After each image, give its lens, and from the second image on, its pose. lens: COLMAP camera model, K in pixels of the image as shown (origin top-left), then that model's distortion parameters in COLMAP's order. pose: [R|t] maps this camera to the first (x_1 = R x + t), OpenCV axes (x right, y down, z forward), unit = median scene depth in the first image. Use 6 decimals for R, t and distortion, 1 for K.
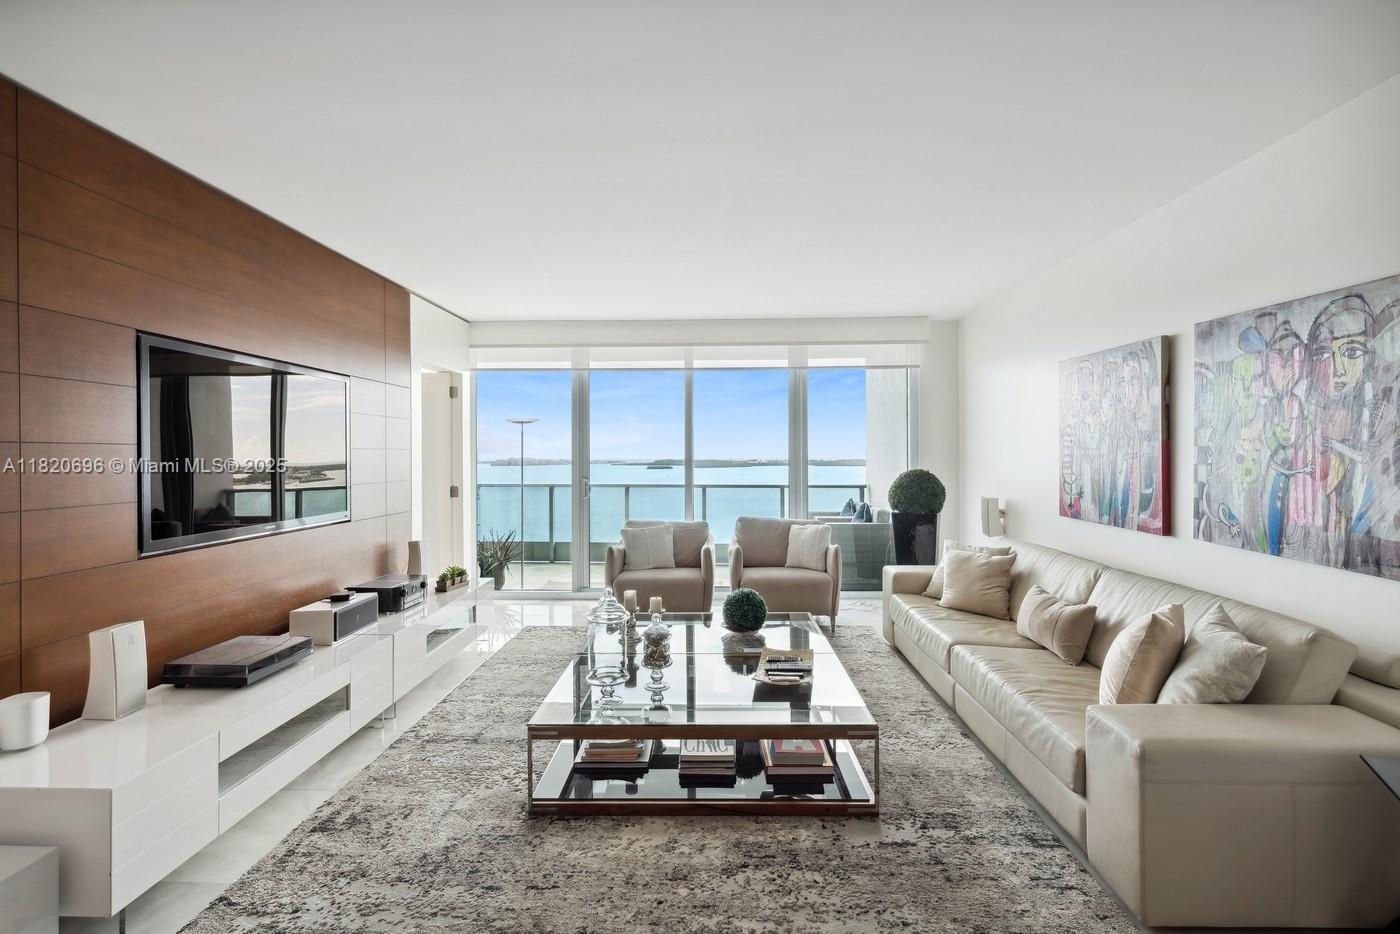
lens RADIAL K [[664.1, 0, 700.7], [0, 664.1, 459.5], [0, 0, 1]] dist [0.001083, -0.000193]
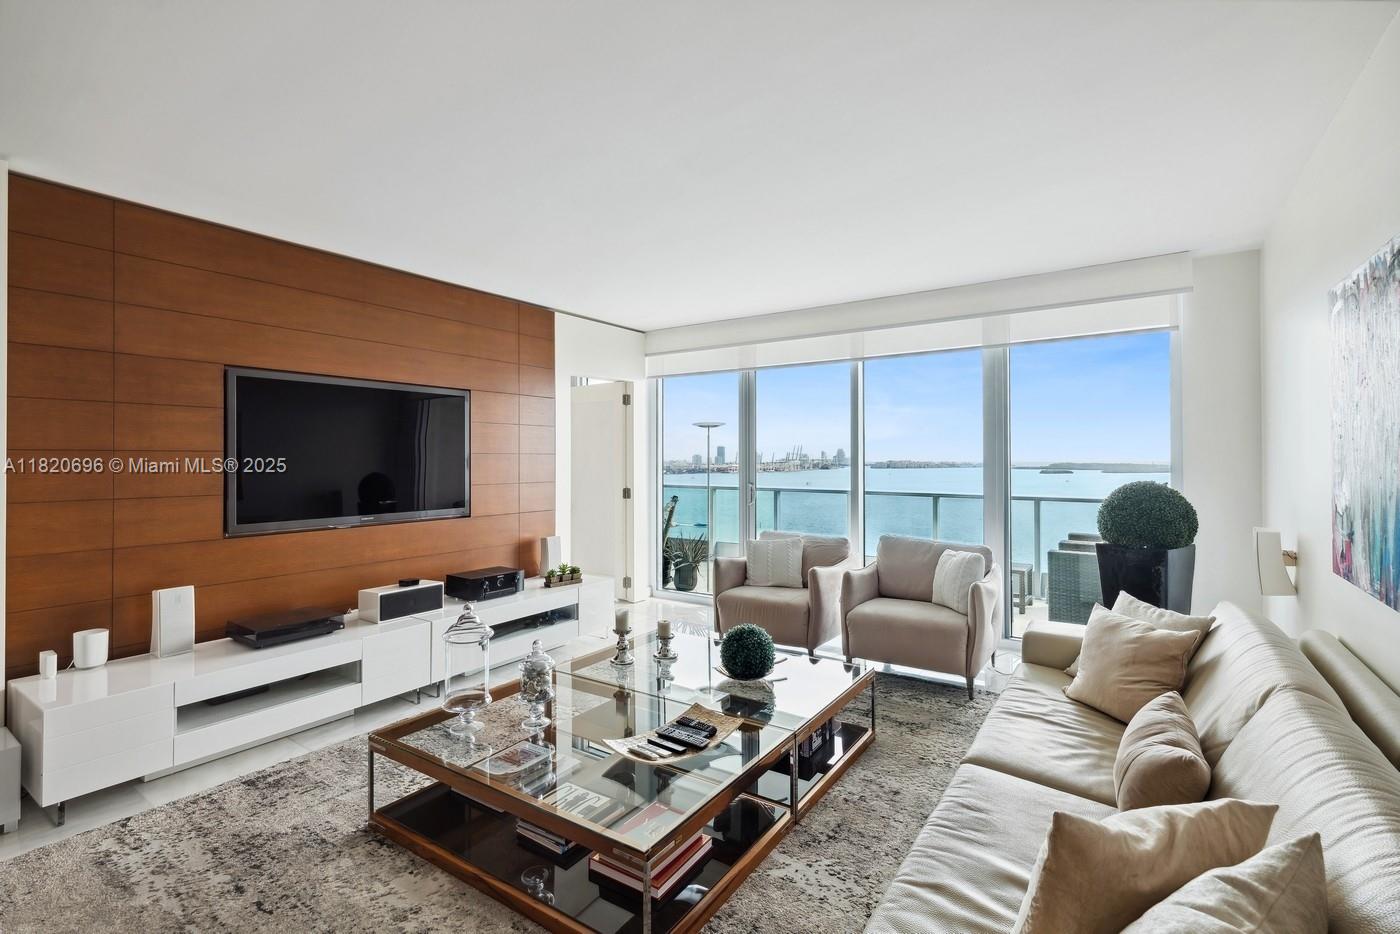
lens RADIAL K [[645.5, 0, 695.7], [0, 645.5, 455.8], [0, 0, 1]] dist [-0.001336, -0.000918]
pose [[0.838129, -0.000647, -0.545472, 0.516986], [-0.003984, 0.999965, -0.007307, -0.007204], [0.545458, 0.008297, 0.838097, 0.353941]]
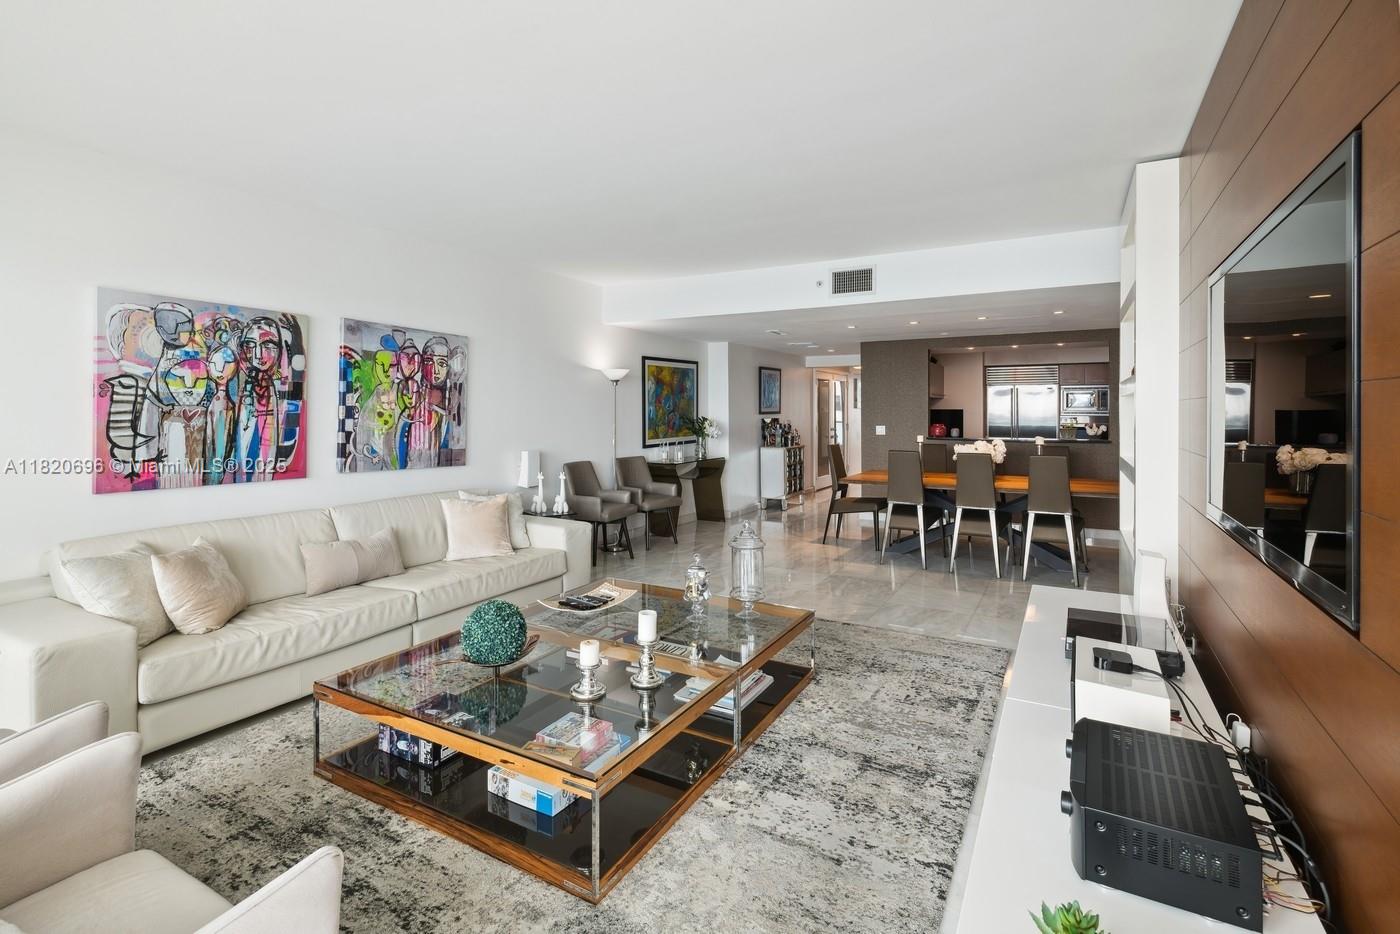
lens RADIAL K [[654.7, 0, 694.7], [0, 654.7, 415.7], [0, 0, 1]] dist [-0.000681, -0.000152]
pose [[-0.878662, 0.000464, 0.477443, -0.524809], [0.005738, 0.999938, 0.009588, -0.007434], [-0.477409, 0.011164, -0.878610, 1.756401]]
